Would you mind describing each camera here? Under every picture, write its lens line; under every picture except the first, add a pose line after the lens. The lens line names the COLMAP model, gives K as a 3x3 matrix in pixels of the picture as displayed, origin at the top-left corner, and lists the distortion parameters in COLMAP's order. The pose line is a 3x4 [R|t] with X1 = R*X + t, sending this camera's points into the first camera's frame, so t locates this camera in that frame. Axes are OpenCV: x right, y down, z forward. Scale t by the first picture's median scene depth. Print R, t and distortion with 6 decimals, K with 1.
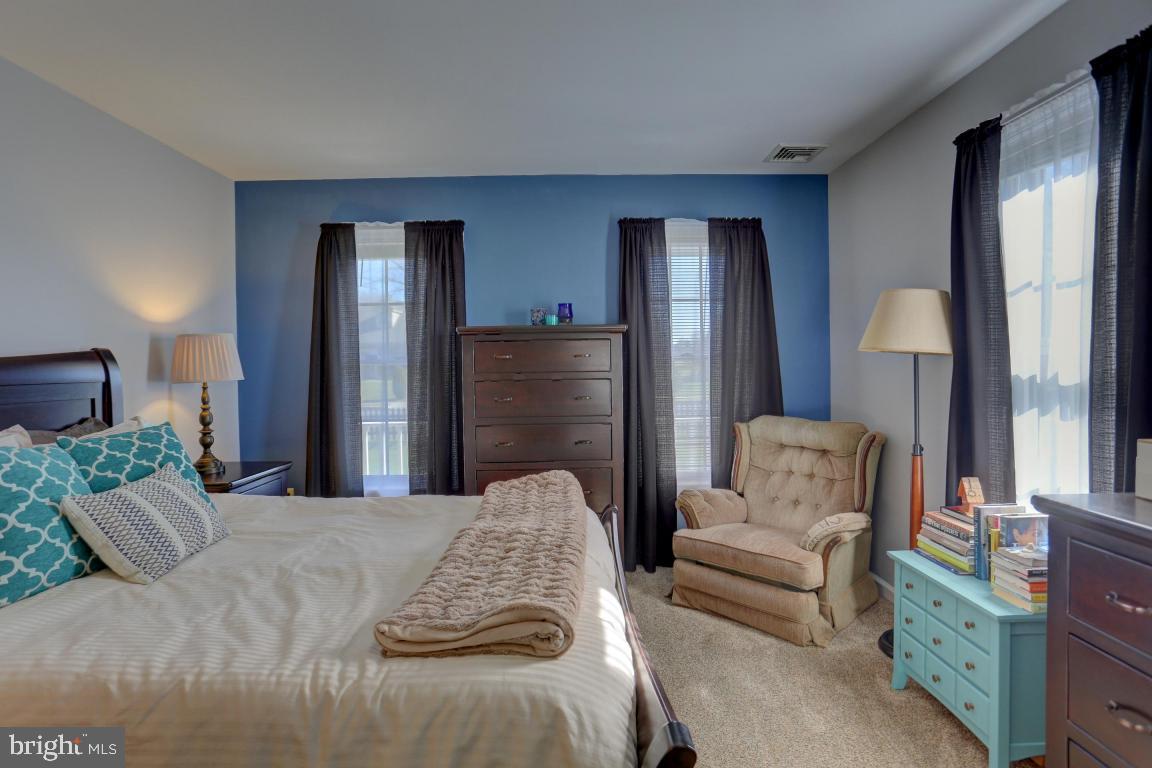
lens RADIAL K [[590.7, 0, 579.2], [0, 590.7, 367.0], [0, 0, 1]] dist [-0.060050, 0.027758]
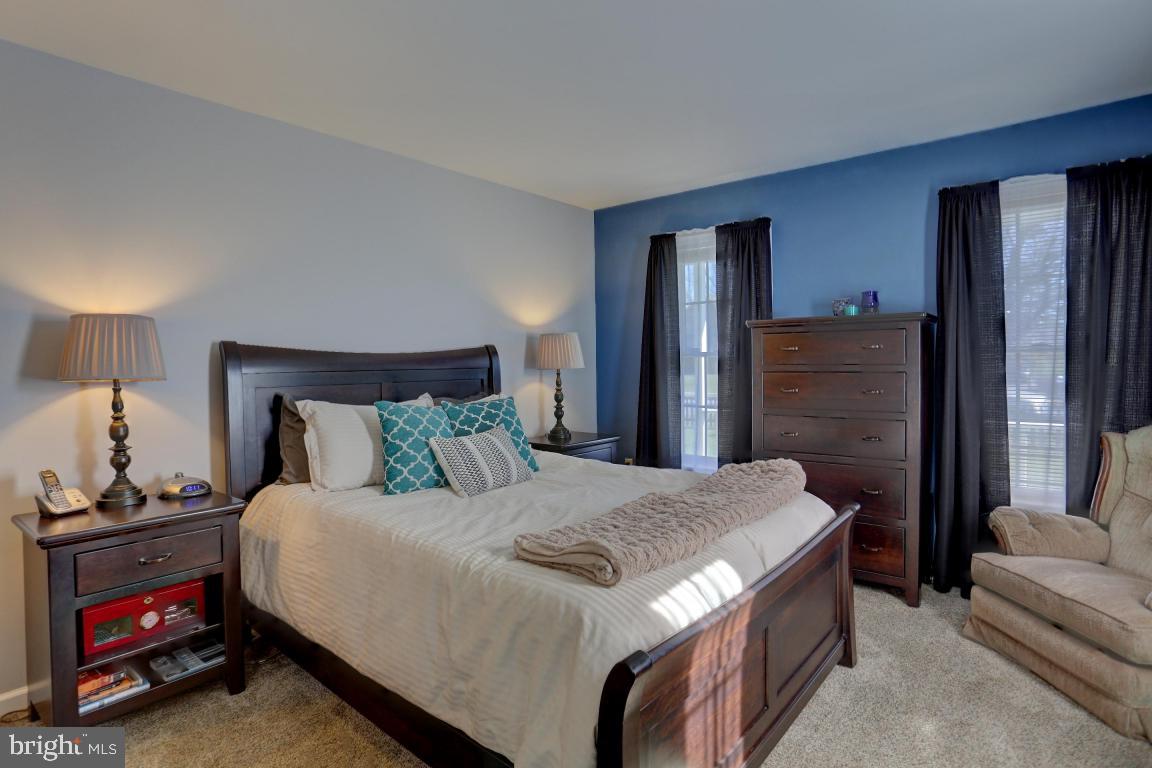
lens RADIAL K [[590.7, 0, 579.9], [0, 590.7, 362.4], [0, 0, 1]] dist [-0.060050, 0.027758]
pose [[0.764589, 0.006802, -0.644483, 0.271711], [-0.002499, 0.999968, 0.007590, -0.000200], [0.644514, -0.004192, 0.764581, -0.005119]]
